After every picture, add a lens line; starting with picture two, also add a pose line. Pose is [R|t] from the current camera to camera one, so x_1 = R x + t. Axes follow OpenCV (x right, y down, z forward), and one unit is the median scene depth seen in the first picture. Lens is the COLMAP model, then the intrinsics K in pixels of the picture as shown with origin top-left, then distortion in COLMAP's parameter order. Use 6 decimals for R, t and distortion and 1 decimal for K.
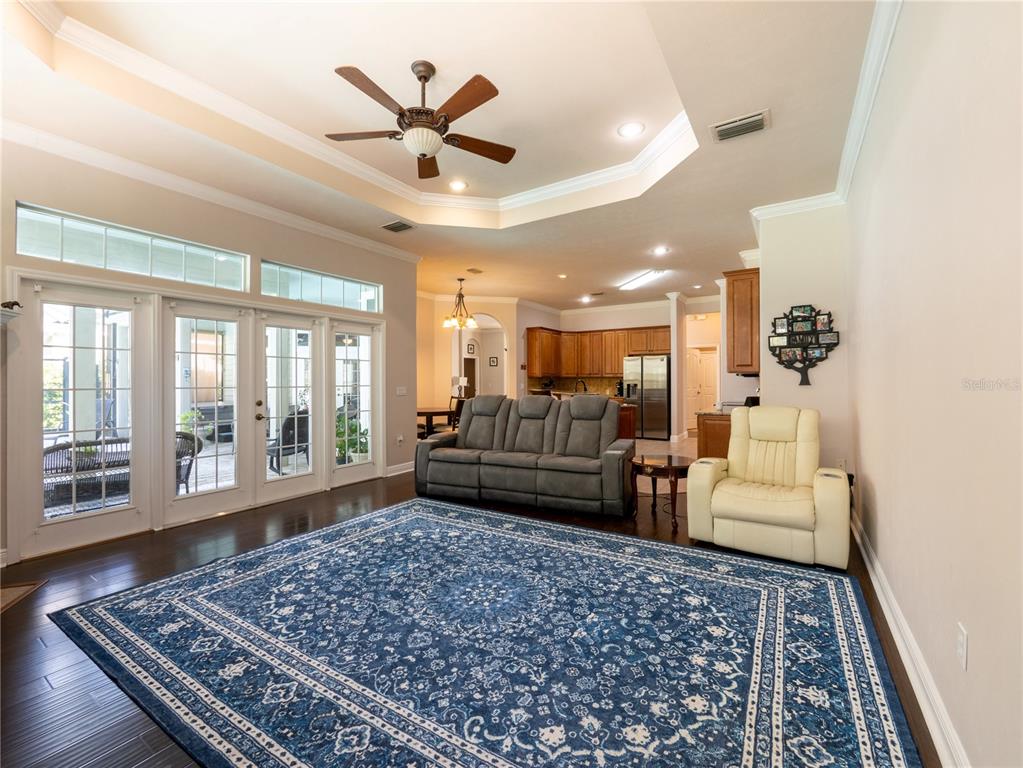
lens RADIAL K [[441.5, 0, 513.1], [0, 441.5, 380.9], [0, 0, 1]] dist [0.000118, 0.000000]
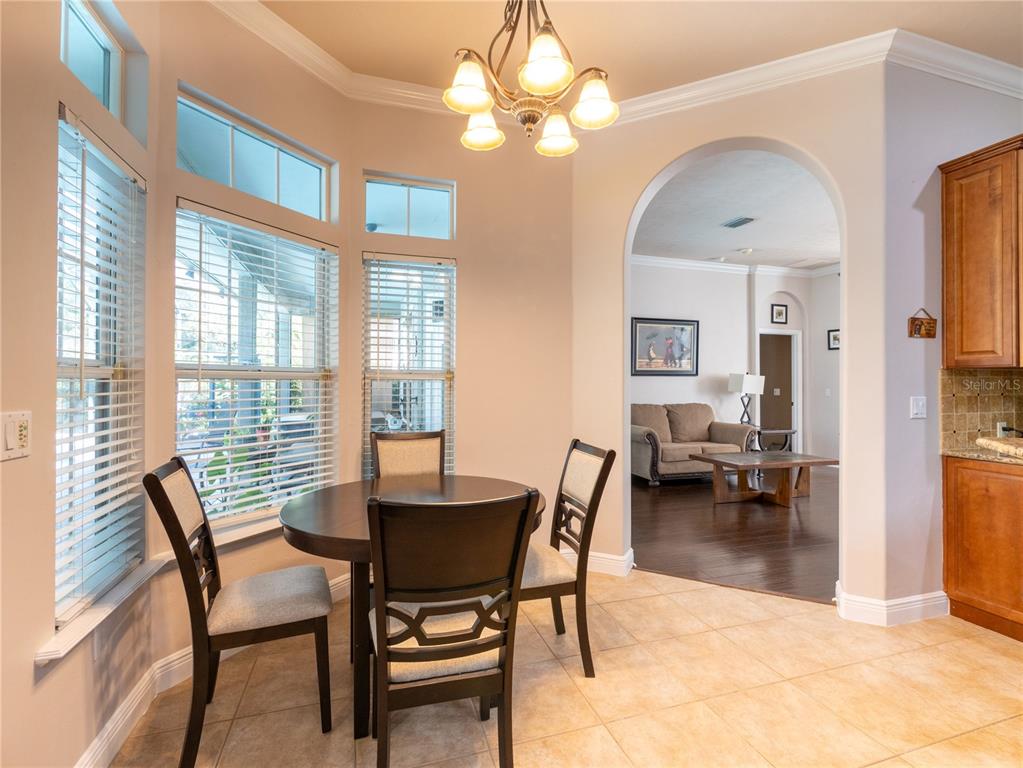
lens RADIAL K [[480.7, 0, 515.5], [0, 480.7, 386.3], [0, 0, 1]] dist [-0.002387, -0.000428]
pose [[0.766652, 0.005577, -0.642039, 0.021500], [-0.002594, 0.999981, 0.005589, 0.000470], [0.642058, -0.002619, 0.766652, 0.650552]]
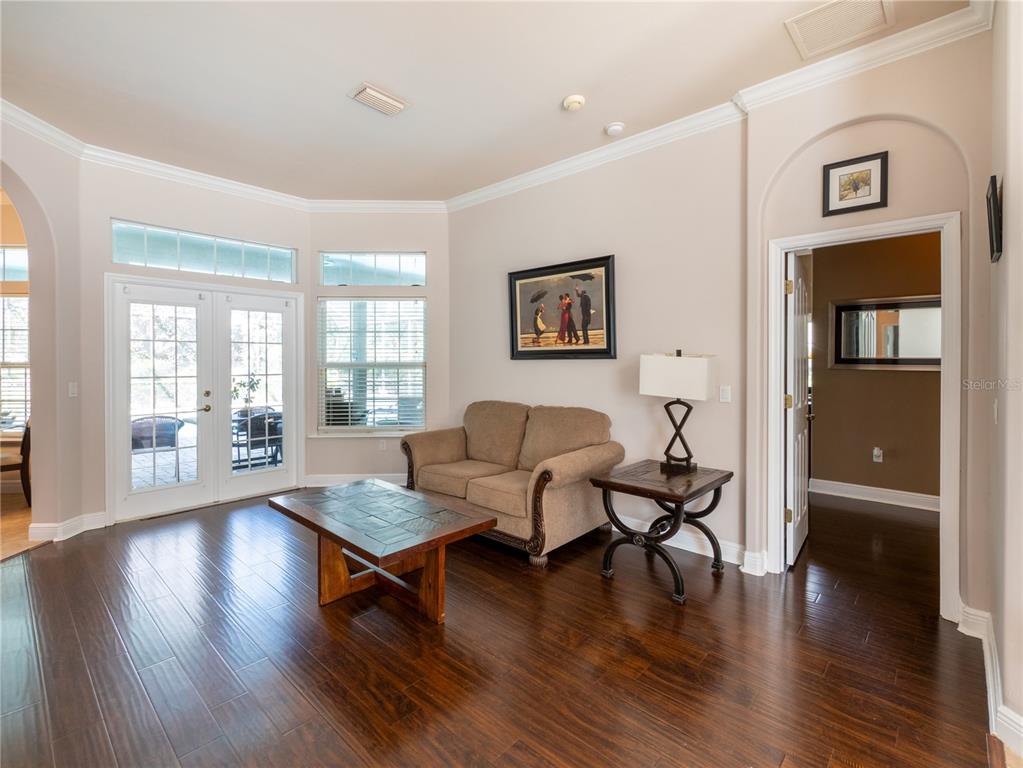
lens RADIAL K [[487.8, 0, 511.5], [0, 487.8, 364.1], [0, 0, 1]] dist [-0.005901, -0.000466]
pose [[-0.183606, -0.002273, -0.982997, 0.160867], [-0.002302, 0.999996, -0.001883, -0.005721], [0.982997, 0.001917, -0.183611, 1.329624]]
